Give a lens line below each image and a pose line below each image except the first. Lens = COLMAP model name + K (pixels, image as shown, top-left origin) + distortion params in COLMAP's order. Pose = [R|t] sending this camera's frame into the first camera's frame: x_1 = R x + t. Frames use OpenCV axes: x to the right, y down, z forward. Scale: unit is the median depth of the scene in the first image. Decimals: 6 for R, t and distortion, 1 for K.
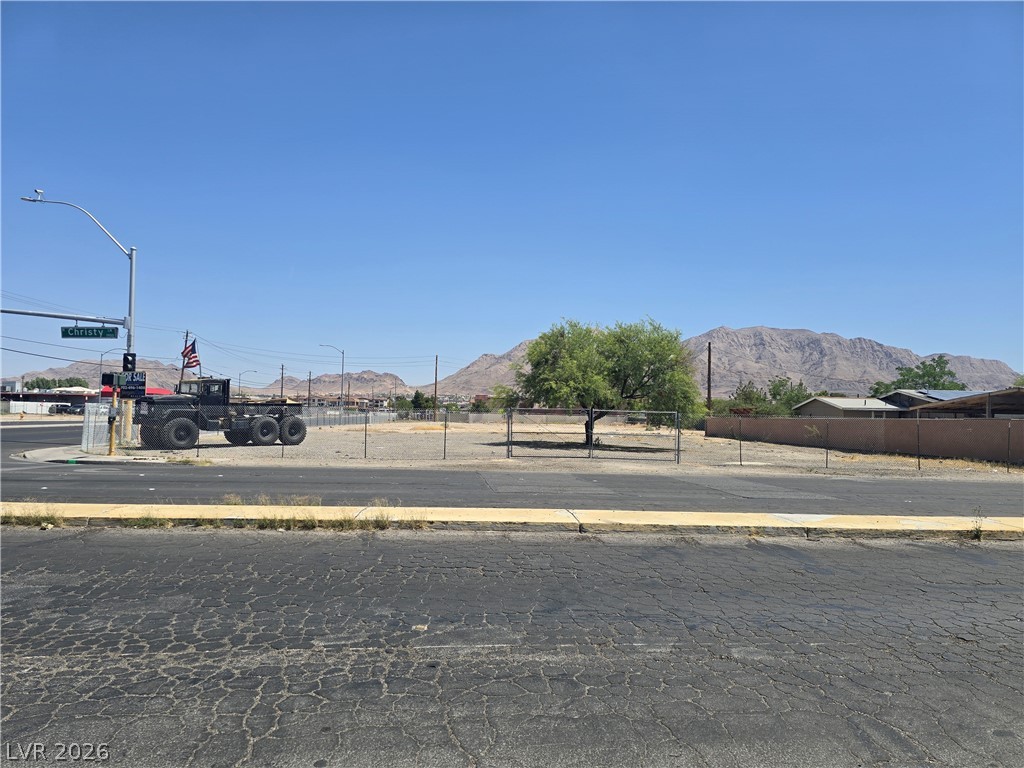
lens RADIAL K [[687.0, 0, 512.0], [0, 687.0, 384.0], [0, 0, 1]] dist [0.069046, 0.000074]
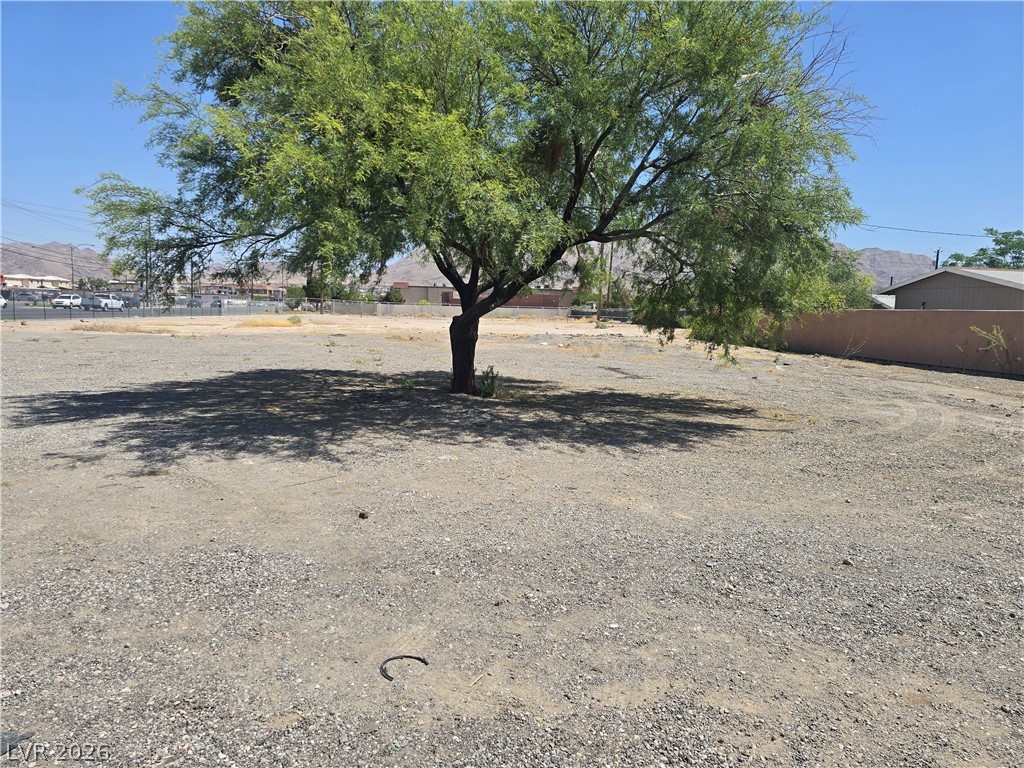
lens RADIAL K [[687.0, 0, 512.0], [0, 687.0, 384.0], [0, 0, 1]] dist [0.069046, 0.000074]
pose [[0.996577, -0.002865, 0.082616, 0.038380], [-0.009975, 0.987929, 0.154586, 0.012051], [-0.082061, -0.154881, 0.984519, 0.235718]]
